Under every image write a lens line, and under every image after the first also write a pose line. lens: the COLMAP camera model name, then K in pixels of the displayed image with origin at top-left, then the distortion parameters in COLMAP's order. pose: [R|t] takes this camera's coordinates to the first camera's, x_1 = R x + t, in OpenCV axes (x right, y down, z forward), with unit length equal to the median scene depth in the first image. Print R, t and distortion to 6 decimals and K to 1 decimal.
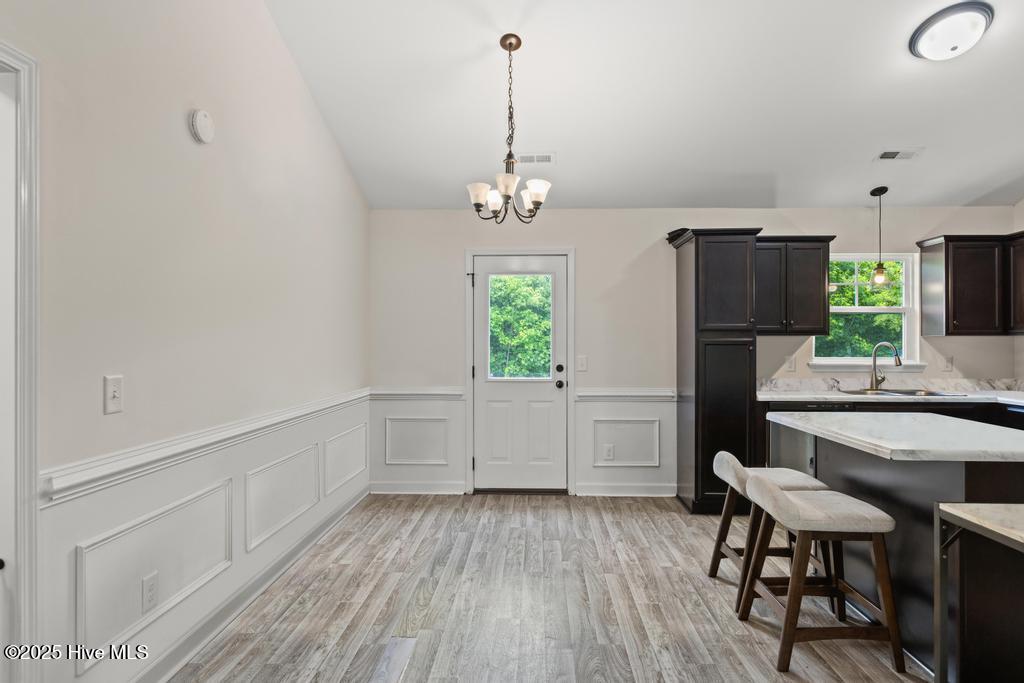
lens RADIAL K [[587.9, 0, 512.9], [0, 587.9, 343.1], [0, 0, 1]] dist [0.004573, 0.000504]
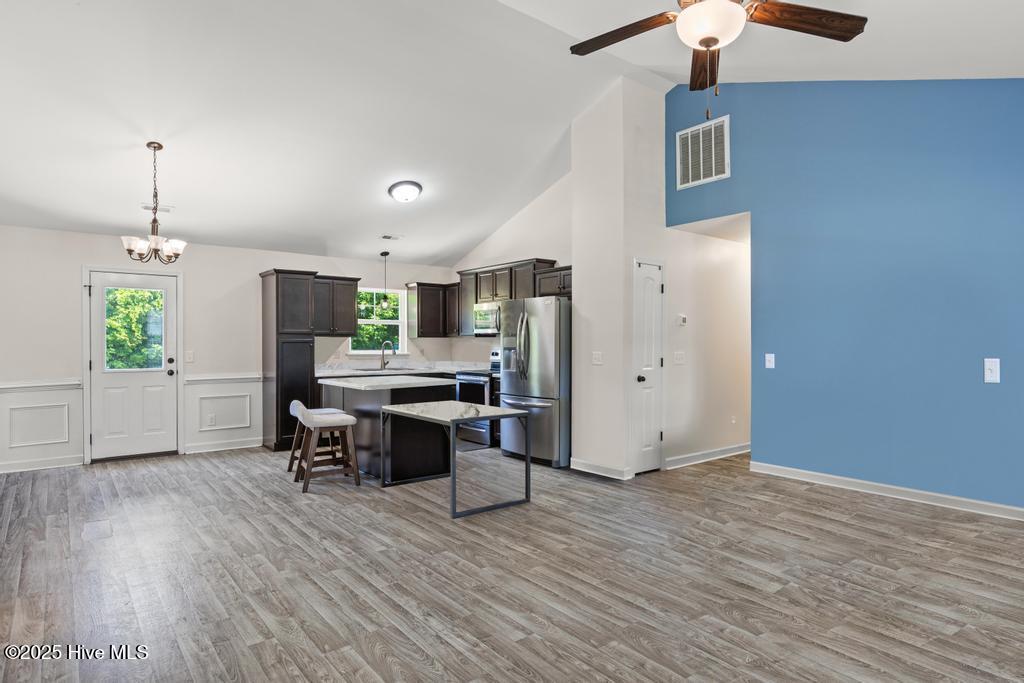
lens RADIAL K [[587.9, 0, 517.6], [0, 587.9, 342.0], [0, 0, 1]] dist [0.004573, 0.000504]
pose [[0.759382, -0.001792, 0.650643, -0.206478], [-0.000010, 0.999996, 0.002766, -0.003408], [-0.650645, -0.002107, 0.759379, -0.566906]]
